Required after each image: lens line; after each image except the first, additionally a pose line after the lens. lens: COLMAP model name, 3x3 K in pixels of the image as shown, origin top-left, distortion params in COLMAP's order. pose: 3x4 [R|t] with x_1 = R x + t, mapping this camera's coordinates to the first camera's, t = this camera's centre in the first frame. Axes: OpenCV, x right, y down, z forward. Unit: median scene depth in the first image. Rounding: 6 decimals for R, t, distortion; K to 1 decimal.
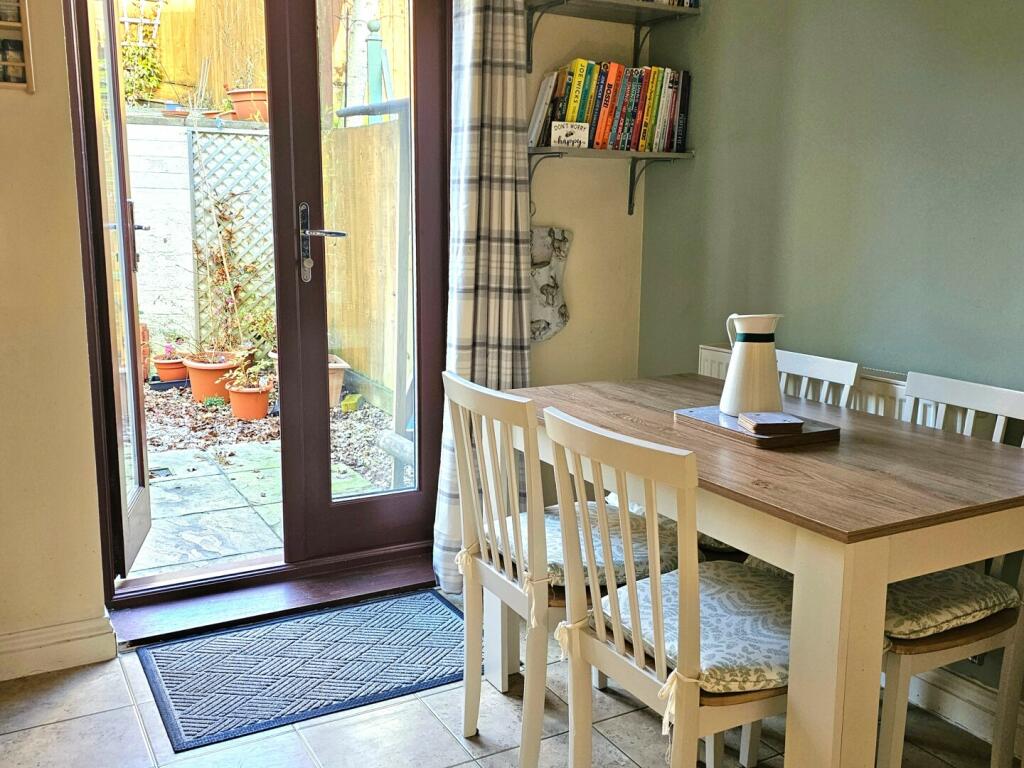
lens RADIAL K [[958.0, 0, 512.0], [0, 958.0, 384.0], [0, 0, 1]] dist [0.001437, 0.000854]
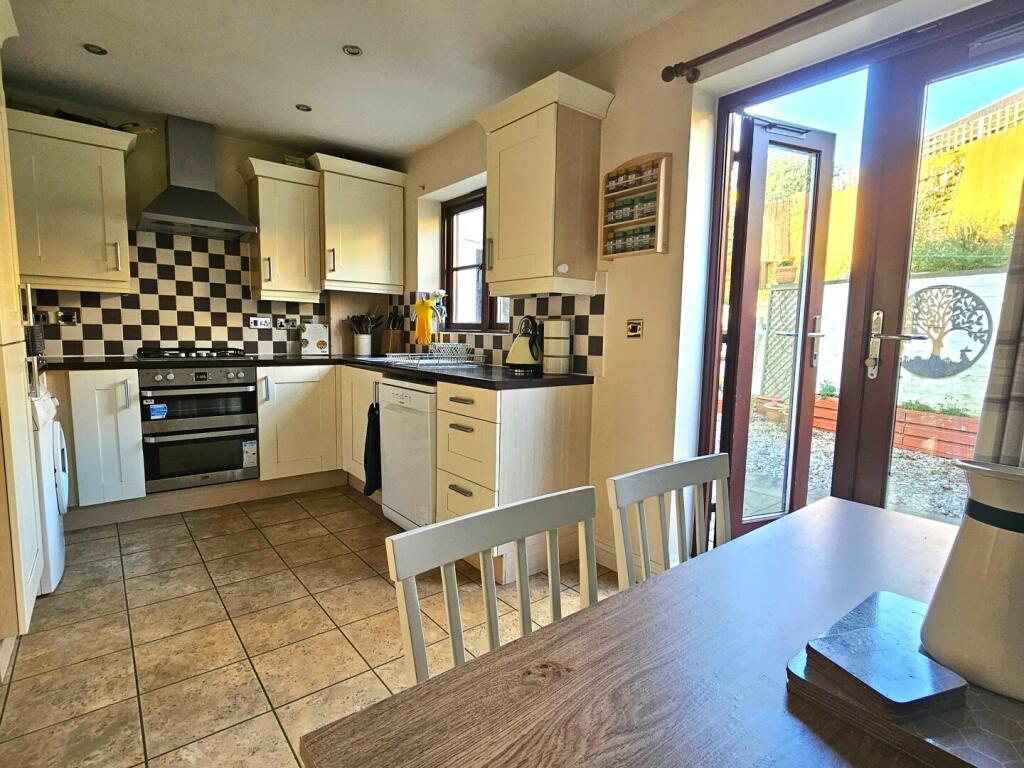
lens RADIAL K [[523.7, 0, 512.0], [0, 523.7, 384.0], [0, 0, 1]] dist [-0.002515, -0.000640]
pose [[0.165520, 0.095130, -0.981608, 0.582167], [-0.189112, 0.979928, 0.063079, -0.104011], [0.967905, 0.175193, 0.180187, 0.868990]]
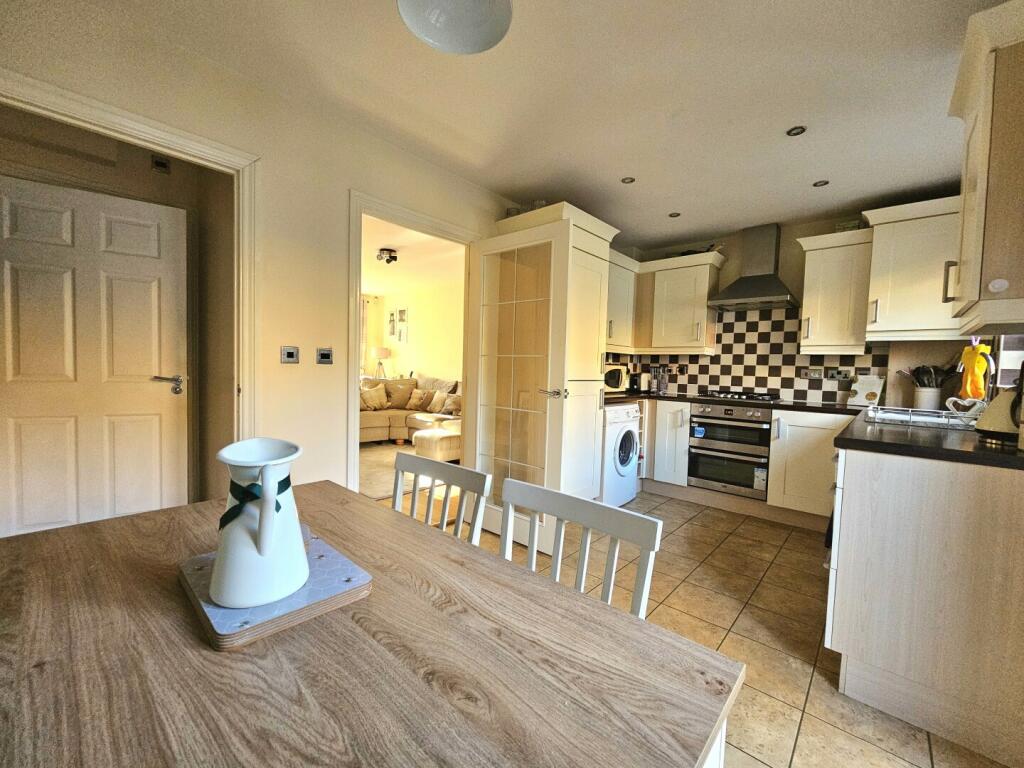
lens RADIAL K [[416.5, 0, 512.0], [0, 416.5, 384.0], [0, 0, 1]] dist [0.000415, -0.000034]
pose [[-0.944805, -0.022201, -0.326879, 0.224947], [-0.091525, 0.975866, 0.198262, -0.247575], [0.314589, 0.217237, -0.924036, 1.667377]]
